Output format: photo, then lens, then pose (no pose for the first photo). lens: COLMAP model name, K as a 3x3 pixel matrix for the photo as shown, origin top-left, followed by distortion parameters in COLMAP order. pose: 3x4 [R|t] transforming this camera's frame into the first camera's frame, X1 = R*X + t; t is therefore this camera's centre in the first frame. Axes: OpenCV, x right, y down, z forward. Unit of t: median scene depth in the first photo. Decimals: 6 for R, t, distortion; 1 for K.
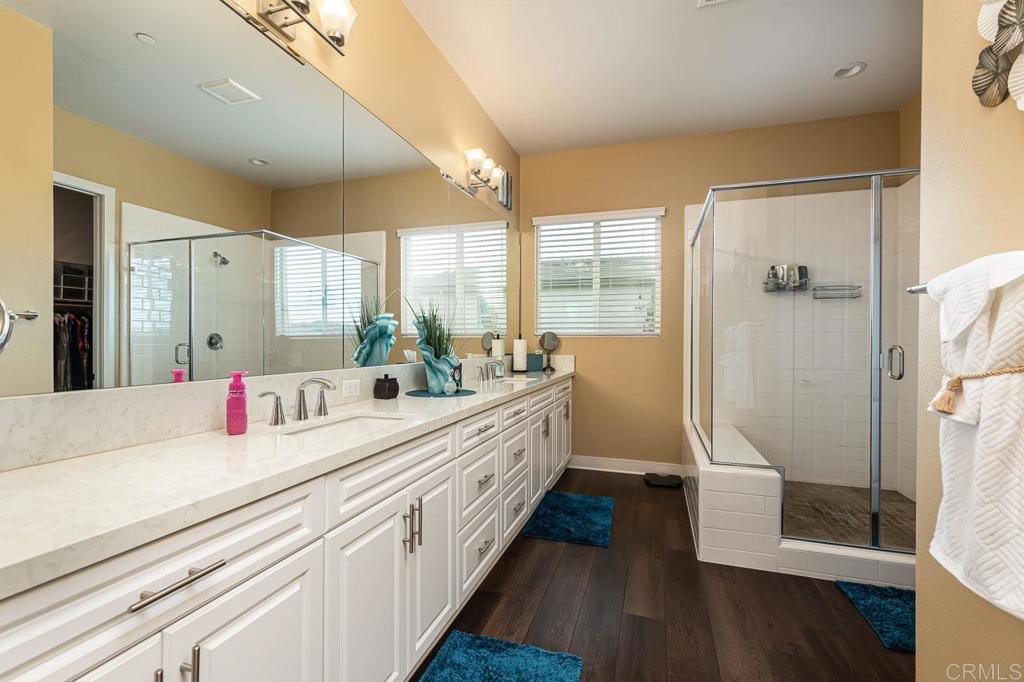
lens RADIAL K [[454.4, 0, 506.2], [0, 454.4, 339.7], [0, 0, 1]] dist [0.002890, -0.000310]
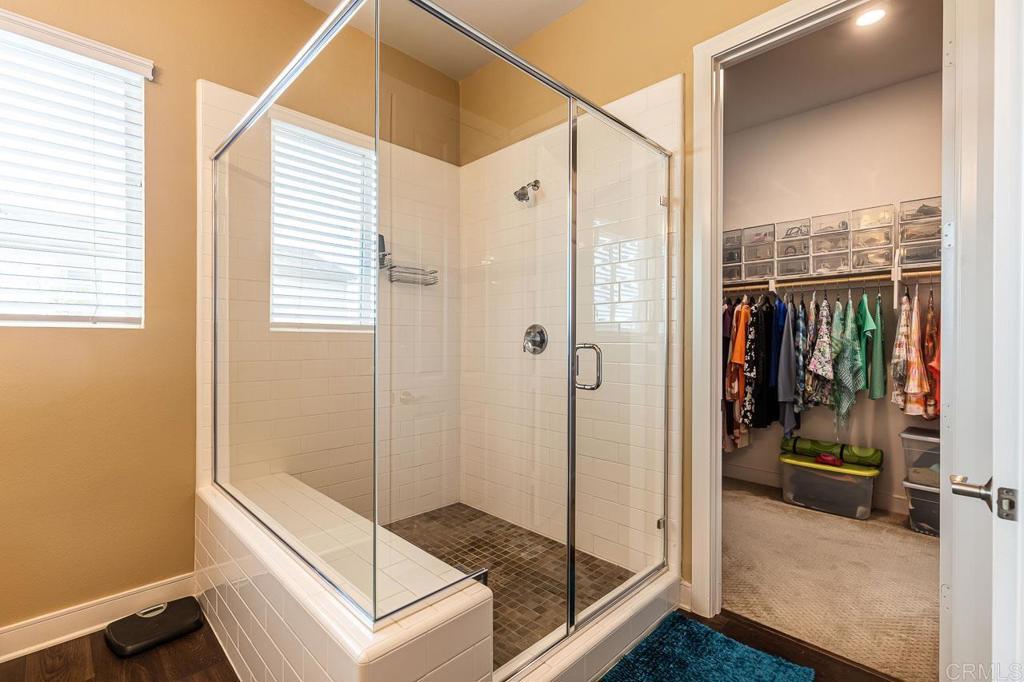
lens RADIAL K [[454.4, 0, 506.2], [0, 454.4, 339.7], [0, 0, 1]] dist [0.002890, -0.000310]
pose [[0.456654, -0.010634, 0.889581, 0.094412], [0.005517, 0.999943, 0.009121, 0.000964], [-0.889627, 0.000743, 0.456687, 0.487465]]
